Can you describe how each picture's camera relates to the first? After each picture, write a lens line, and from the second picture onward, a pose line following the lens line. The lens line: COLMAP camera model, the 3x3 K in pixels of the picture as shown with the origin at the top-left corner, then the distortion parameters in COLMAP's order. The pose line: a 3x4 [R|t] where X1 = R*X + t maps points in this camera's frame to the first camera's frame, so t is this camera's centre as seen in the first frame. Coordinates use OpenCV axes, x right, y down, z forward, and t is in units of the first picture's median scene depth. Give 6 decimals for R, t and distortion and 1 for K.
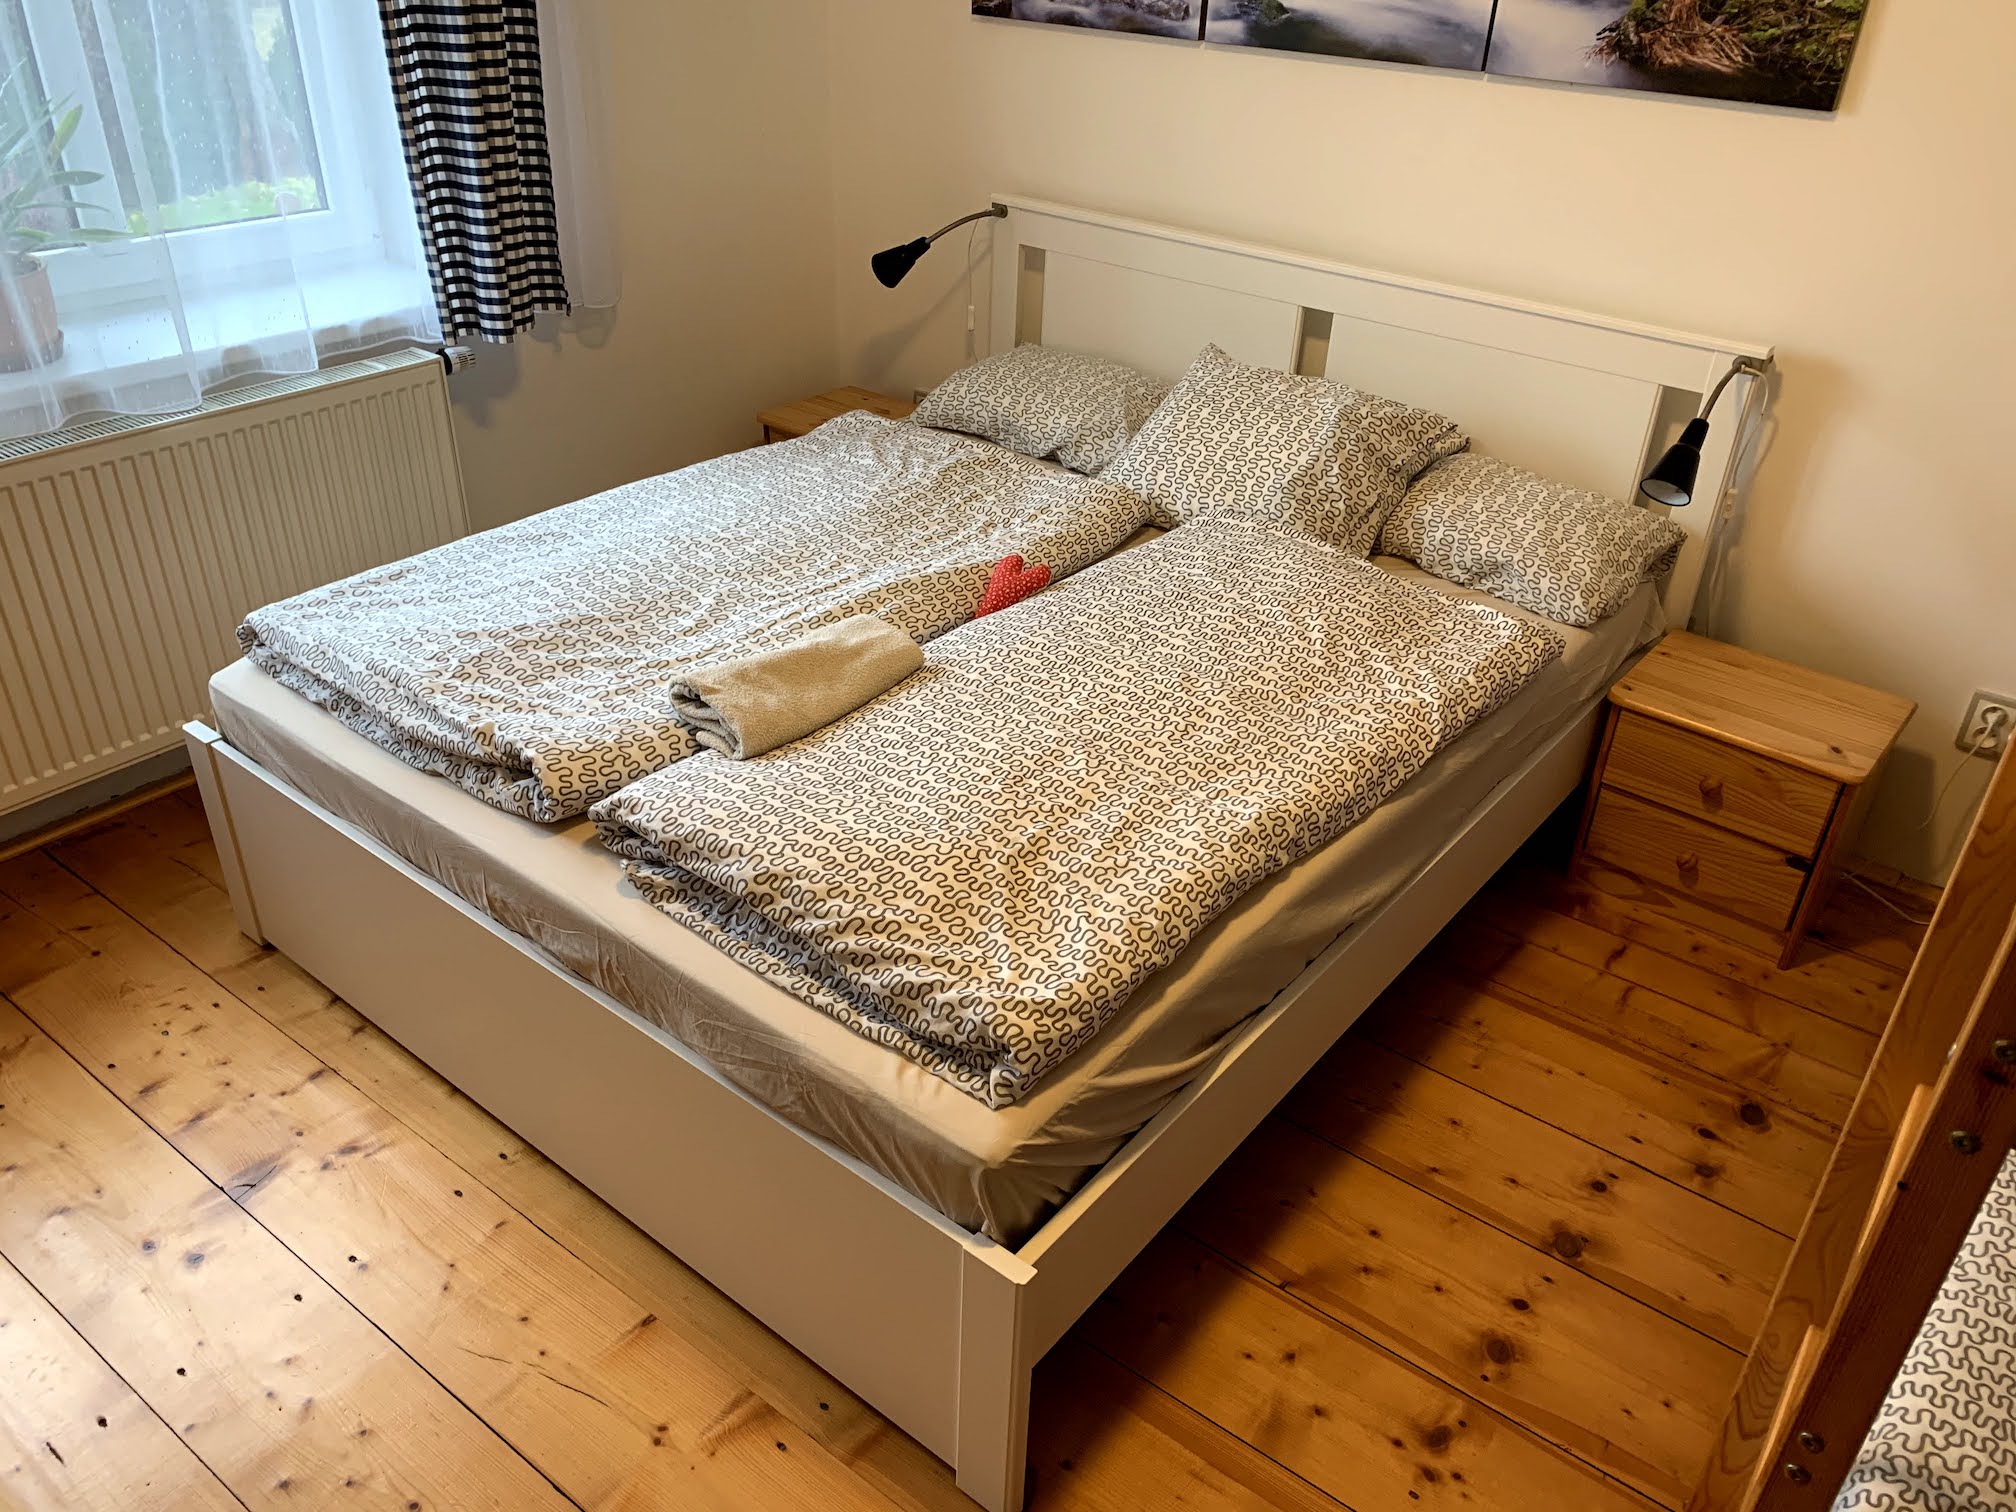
lens RADIAL K [[1520.8, 0, 998.3], [0, 1520.8, 723.2], [0, 0, 1]] dist [0.073478, -0.063197]
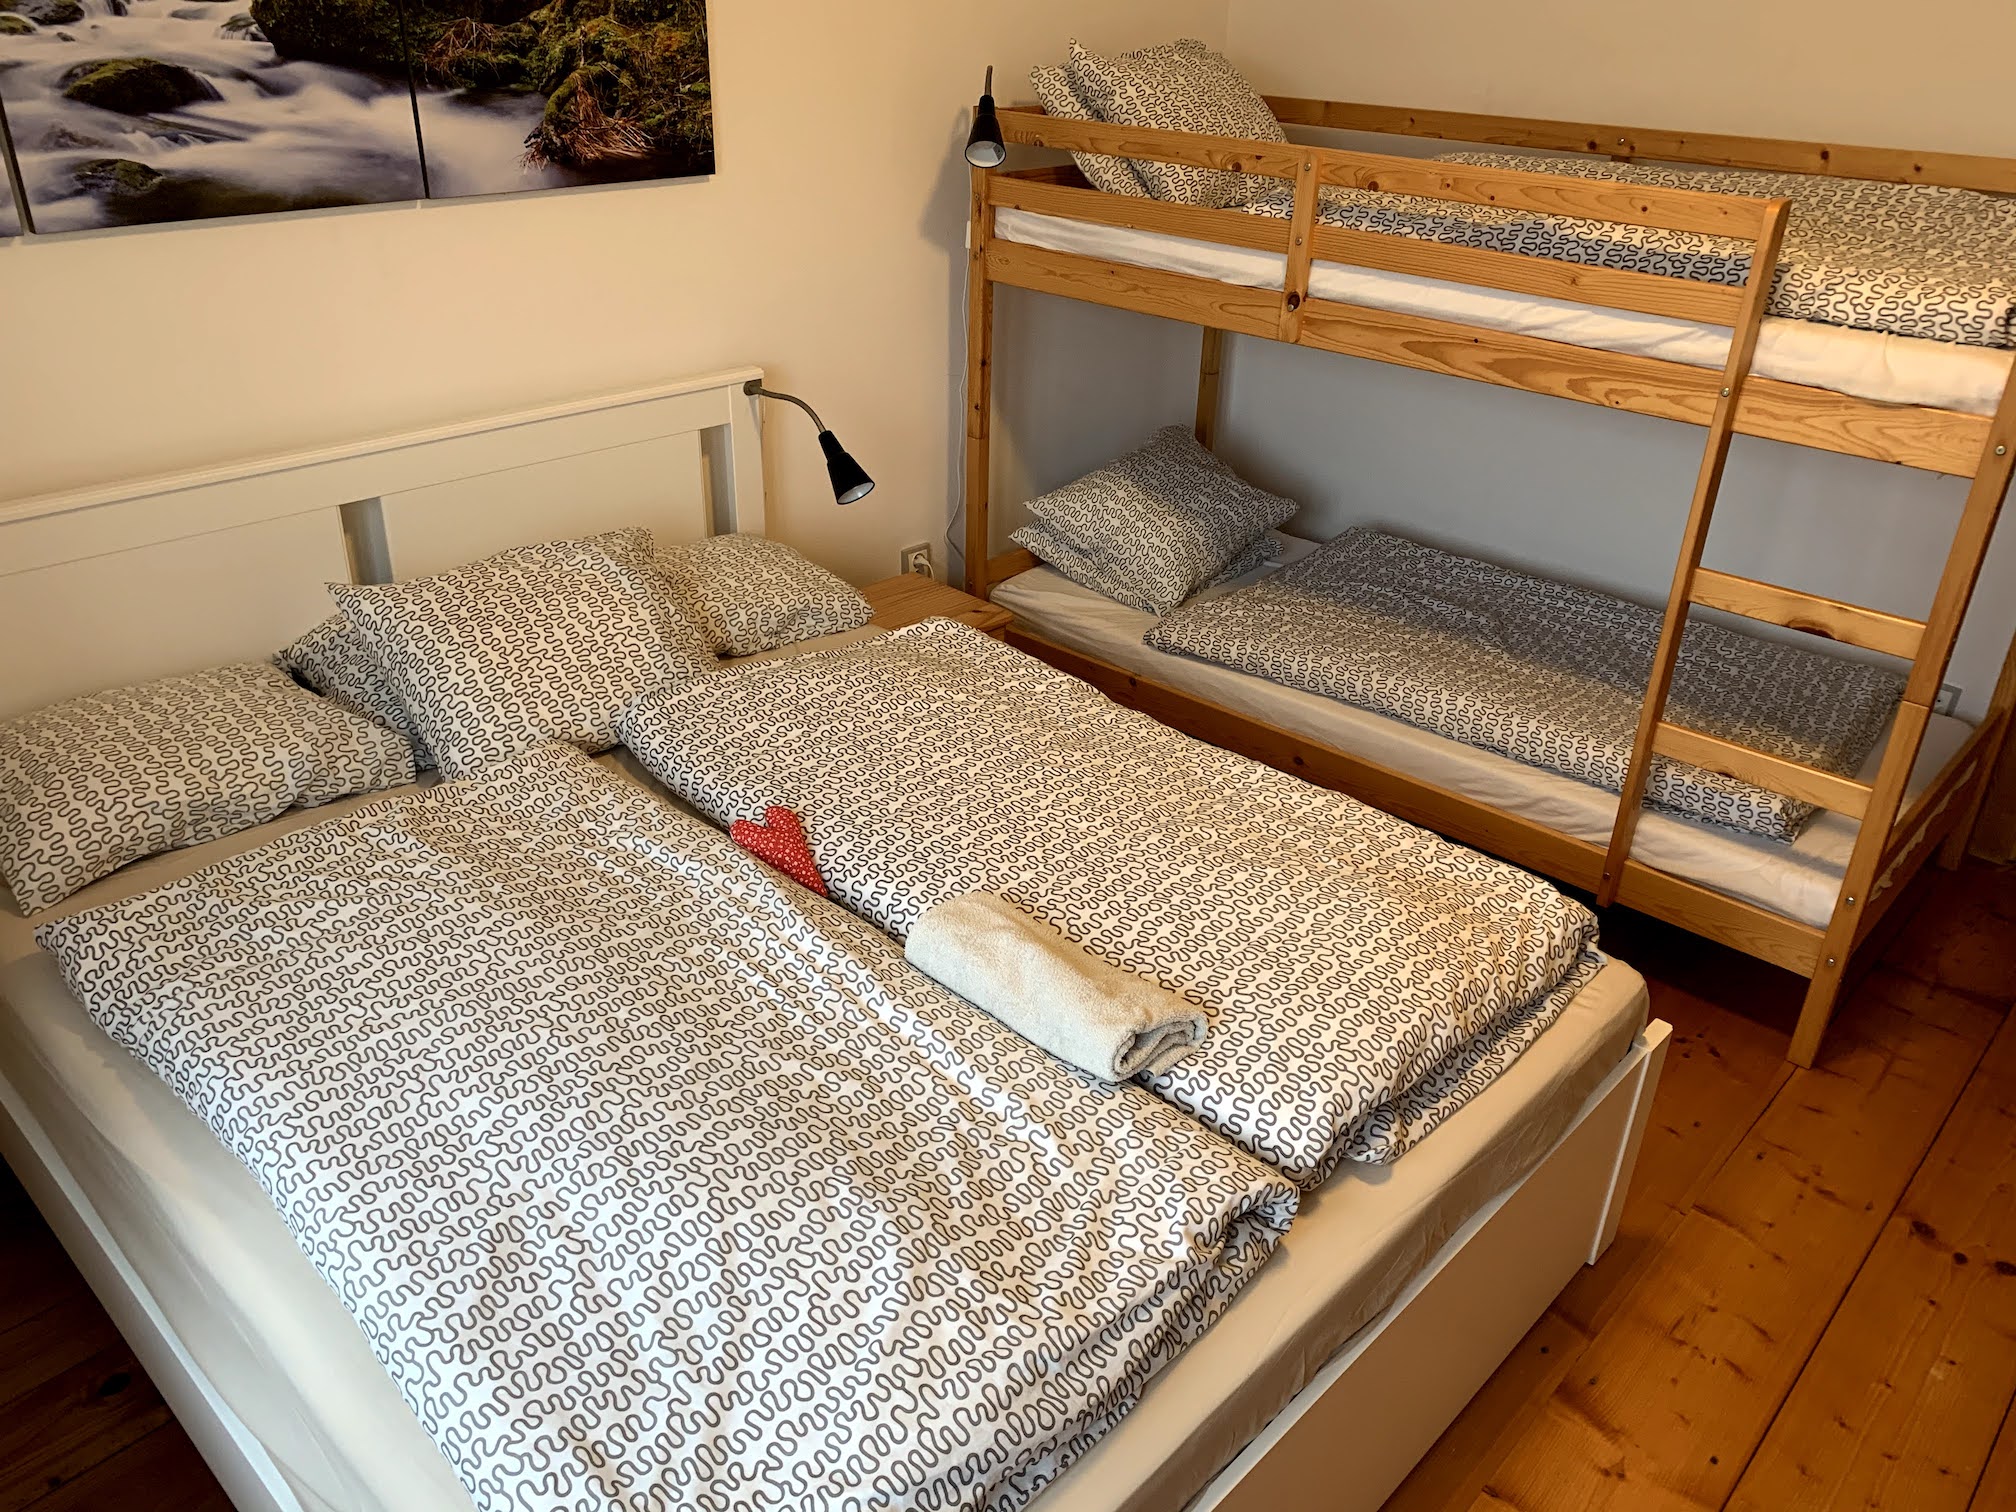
lens RADIAL K [[1520.8, 0, 998.3], [0, 1520.8, 723.2], [0, 0, 1]] dist [0.073478, -0.063197]
pose [[0.106020, -0.480565, 0.870527, -0.640875], [0.478610, 0.792042, 0.378950, -0.381372], [-0.871603, 0.376466, 0.313975, 0.563258]]
